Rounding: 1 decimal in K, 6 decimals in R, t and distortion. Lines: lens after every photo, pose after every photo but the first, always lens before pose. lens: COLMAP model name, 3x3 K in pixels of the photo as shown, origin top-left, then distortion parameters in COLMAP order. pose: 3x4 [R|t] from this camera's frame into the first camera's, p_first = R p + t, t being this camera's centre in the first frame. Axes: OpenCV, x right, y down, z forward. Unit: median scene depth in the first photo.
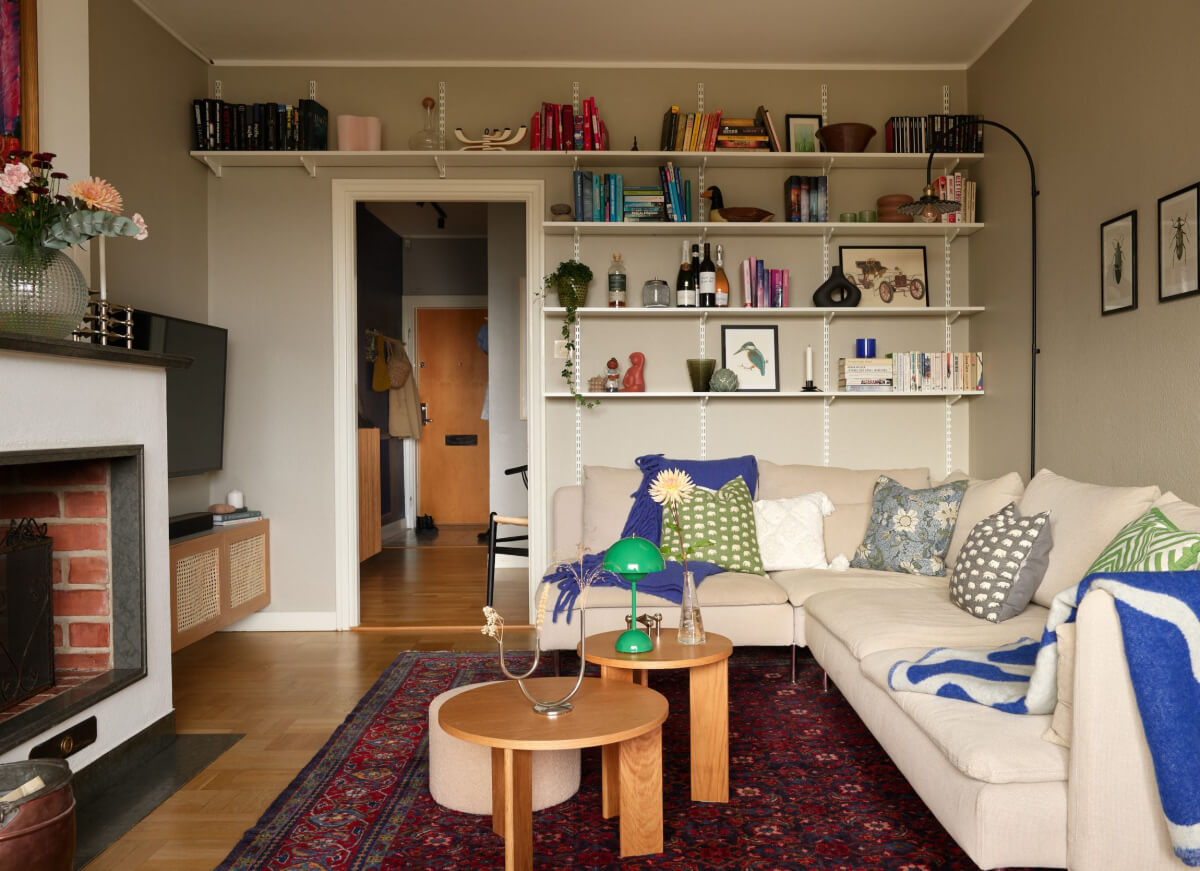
lens RADIAL K [[1050.7, 0, 600.0], [0, 1050.7, 435.5], [0, 0, 1]] dist [-0.017582, -0.005370]
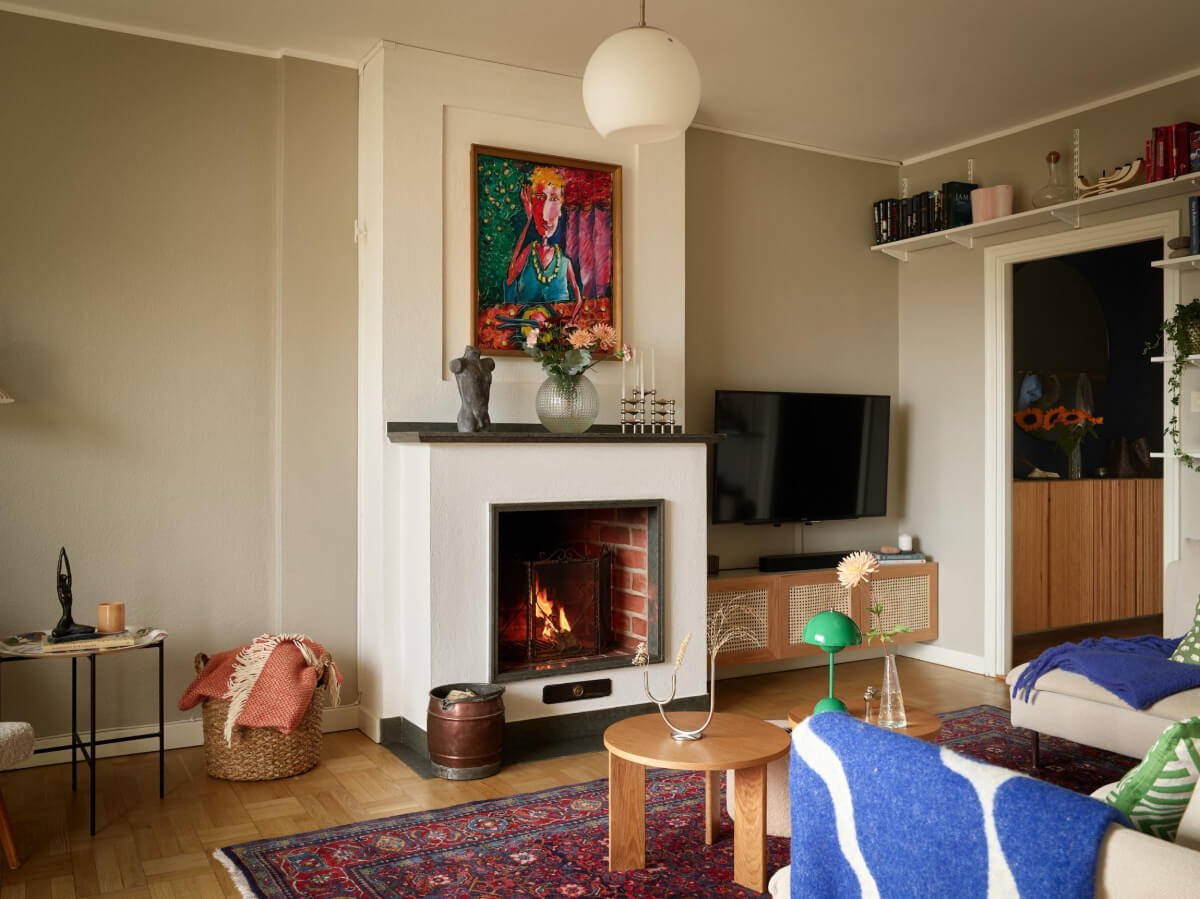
lens RADIAL K [[1047.2, 0, 600.0], [0, 1047.2, 449.5], [0, 0, 1]] dist [-0.025007, 0.017203]
pose [[0.460810, 0.010326, -0.887439, 0.522974], [-0.011957, 0.999914, 0.005426, -0.043558], [0.887418, 0.008111, 0.460894, 0.177578]]
